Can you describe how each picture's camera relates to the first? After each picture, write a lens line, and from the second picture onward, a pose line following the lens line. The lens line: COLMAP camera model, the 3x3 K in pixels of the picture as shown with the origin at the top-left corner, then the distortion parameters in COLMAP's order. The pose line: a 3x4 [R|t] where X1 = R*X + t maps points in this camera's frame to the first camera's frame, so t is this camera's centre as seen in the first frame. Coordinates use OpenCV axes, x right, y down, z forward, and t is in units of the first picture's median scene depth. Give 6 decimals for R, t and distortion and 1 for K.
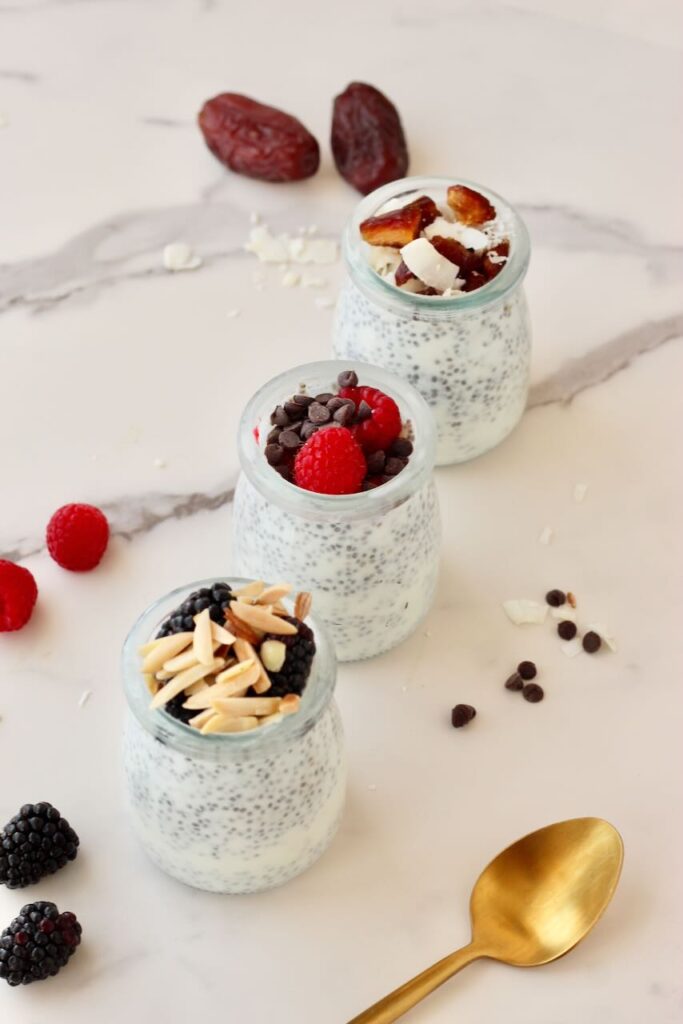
lens RADIAL K [[2642.6, 0, 341.5], [0, 2642.6, 512.0], [0, 0, 1]] dist [-0.076971, -0.645938]
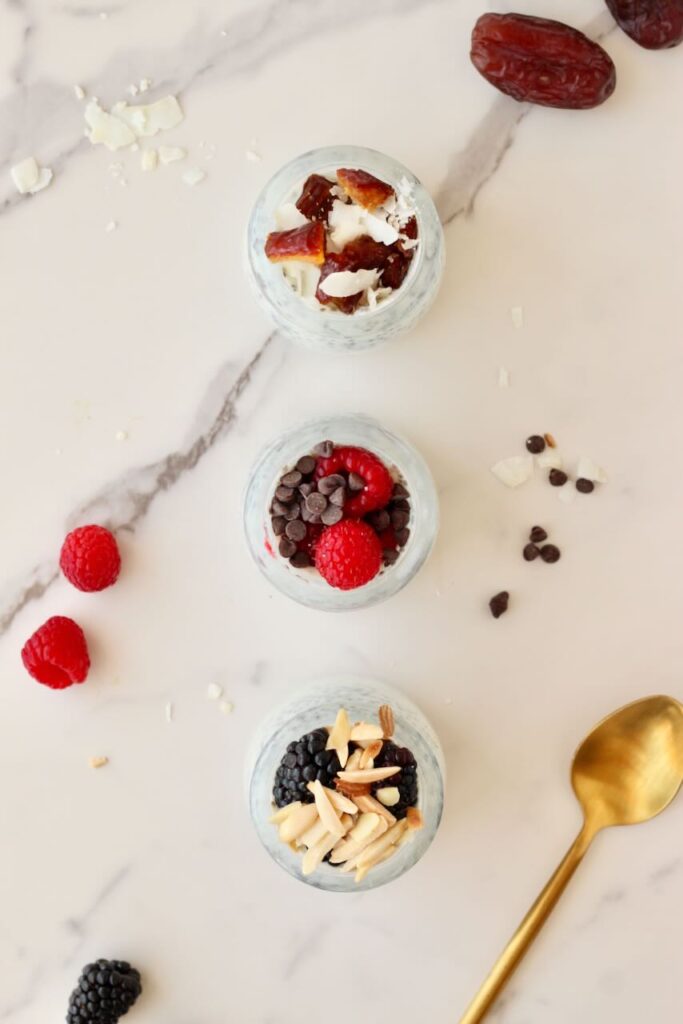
lens RADIAL K [[2642.6, 0, 341.5], [0, 2642.6, 512.0], [0, 0, 1]] dist [-0.076971, -0.645938]
pose [[0.930711, -0.365694, -0.006692, 0.006127], [0.280755, 0.702570, 0.653891, -0.665383], [-0.234422, -0.610462, 0.756560, 0.203136]]
